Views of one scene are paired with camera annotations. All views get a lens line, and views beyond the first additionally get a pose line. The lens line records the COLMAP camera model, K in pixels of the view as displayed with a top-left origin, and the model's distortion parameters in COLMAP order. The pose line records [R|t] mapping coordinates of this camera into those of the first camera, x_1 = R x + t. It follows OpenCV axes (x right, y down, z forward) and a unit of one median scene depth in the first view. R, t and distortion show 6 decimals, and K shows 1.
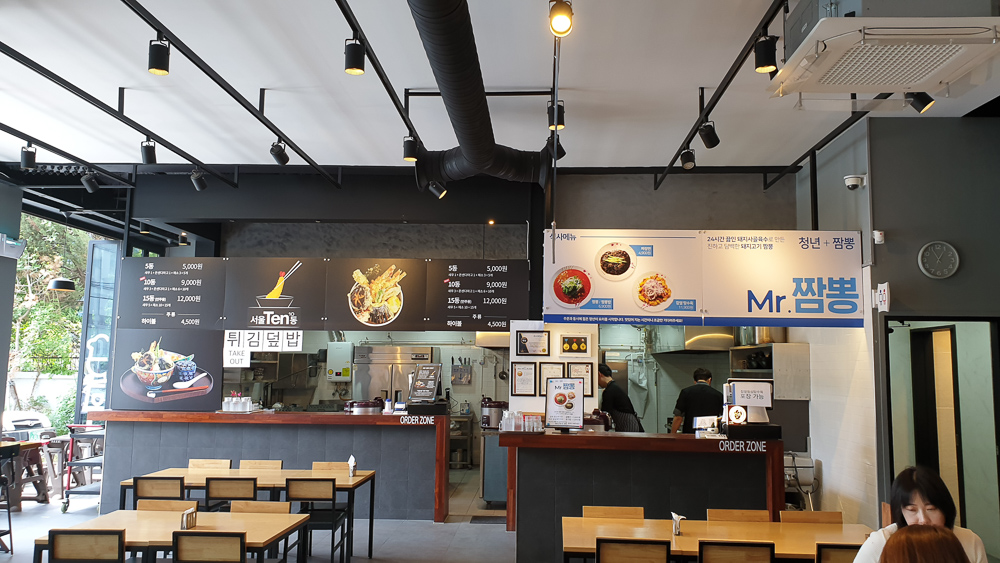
lens RADIAL K [[771.7, 0, 514.0], [0, 771.7, 278.4], [0, 0, 1]] dist [0.020049, -0.020677]
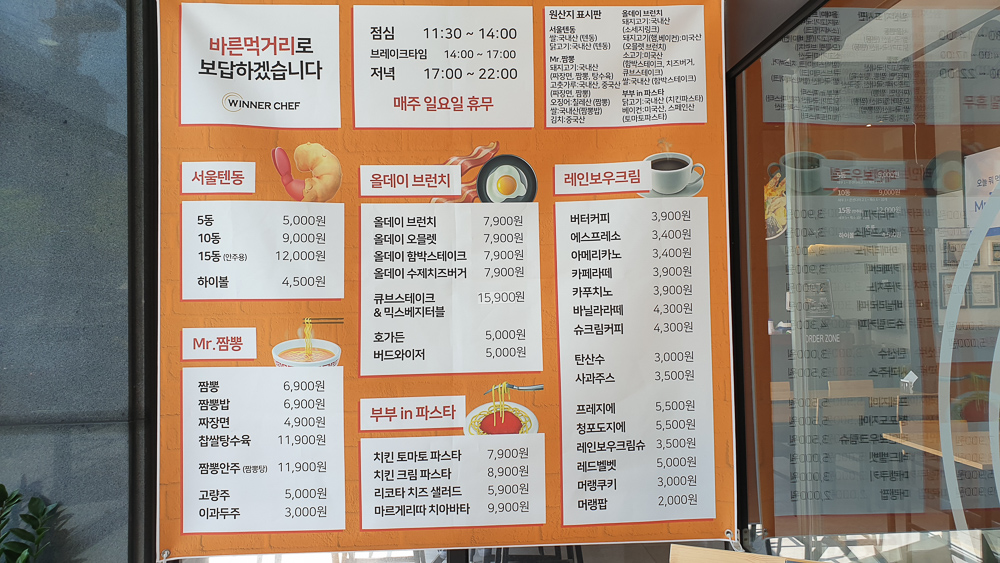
lens RADIAL K [[771.7, 0, 497.7], [0, 771.7, 278.9], [0, 0, 1]] dist [0.020049, -0.020677]
pose [[0.996084, -0.025943, 0.084515, -0.577714], [0.018140, 0.995610, 0.091819, 0.017543], [-0.086526, -0.089927, 0.992183, 0.098721]]
